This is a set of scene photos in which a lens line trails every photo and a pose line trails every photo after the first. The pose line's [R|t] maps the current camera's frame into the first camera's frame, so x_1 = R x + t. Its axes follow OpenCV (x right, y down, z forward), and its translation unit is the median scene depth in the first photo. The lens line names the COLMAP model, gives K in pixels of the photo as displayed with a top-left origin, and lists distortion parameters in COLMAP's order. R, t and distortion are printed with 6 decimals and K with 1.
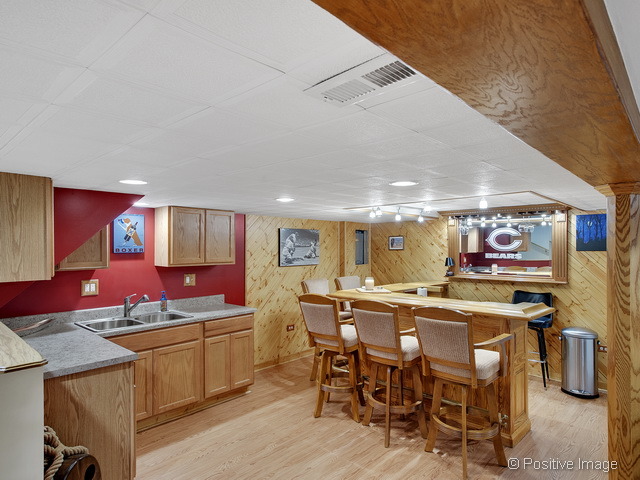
lens RADIAL K [[388.0, 0, 320.0], [0, 388.0, 240.0], [0, 0, 1]] dist [0.016996, 0.000888]
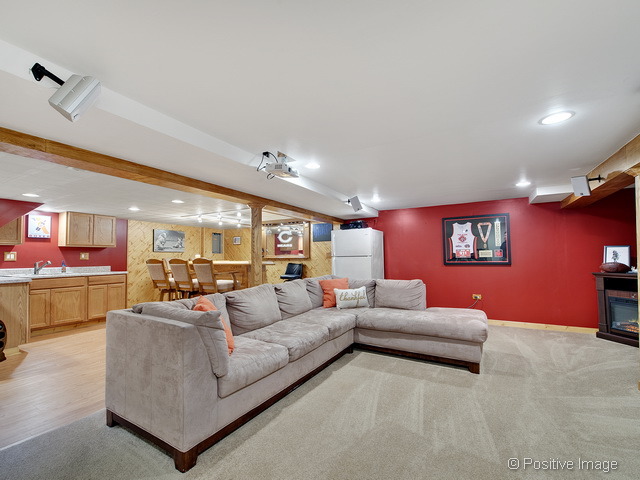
lens RADIAL K [[287.6, 0, 322.0], [0, 287.6, 244.0], [0, 0, 1]] dist [-0.002495, -0.001033]
pose [[0.968847, 0.004291, 0.247623, 0.382442], [0.002725, 0.999605, -0.027985, 0.093270], [-0.247645, 0.027788, 0.968452, -0.503653]]
